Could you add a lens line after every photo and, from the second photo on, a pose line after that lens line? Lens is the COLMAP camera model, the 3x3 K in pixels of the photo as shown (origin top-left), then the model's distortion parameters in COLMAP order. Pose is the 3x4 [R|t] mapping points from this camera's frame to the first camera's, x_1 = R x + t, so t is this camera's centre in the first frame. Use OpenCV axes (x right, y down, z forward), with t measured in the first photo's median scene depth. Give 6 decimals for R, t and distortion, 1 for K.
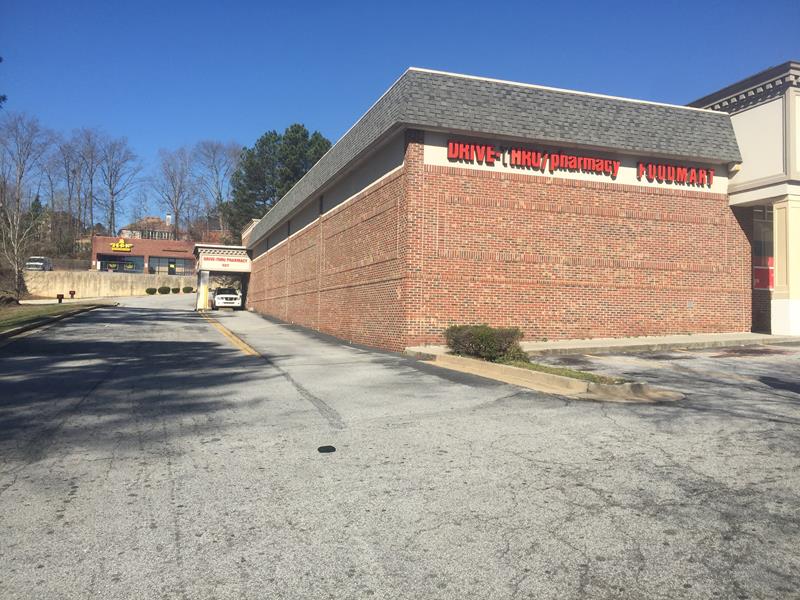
lens RADIAL K [[669.1, 0, 400.0], [0, 669.1, 300.0], [0, 0, 1]] dist [-0.000712, -0.067602]
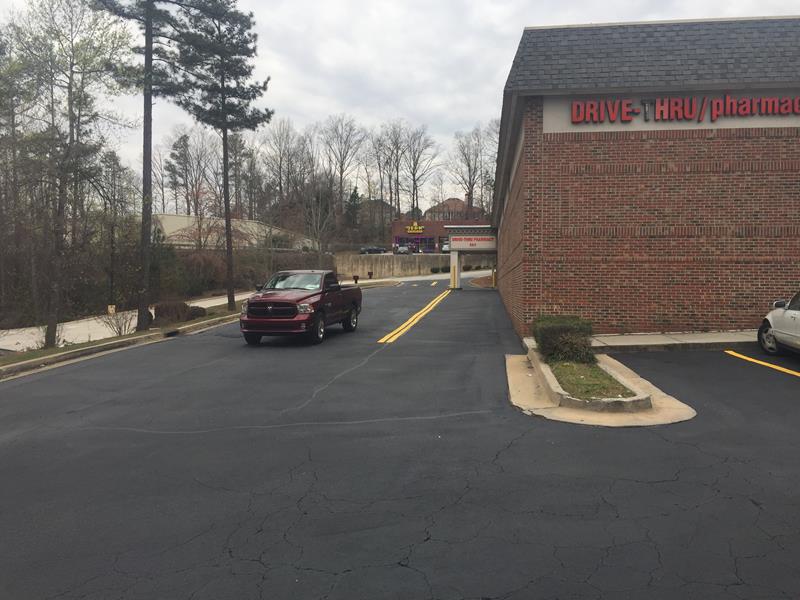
lens RADIAL K [[669.1, 0, 400.0], [0, 669.1, 300.0], [0, 0, 1]] dist [-0.000712, -0.067602]
pose [[0.886322, -0.008256, -0.462996, 0.263865], [0.027368, 0.999027, 0.034577, -0.015337], [0.462260, -0.043318, 0.885686, 0.102714]]
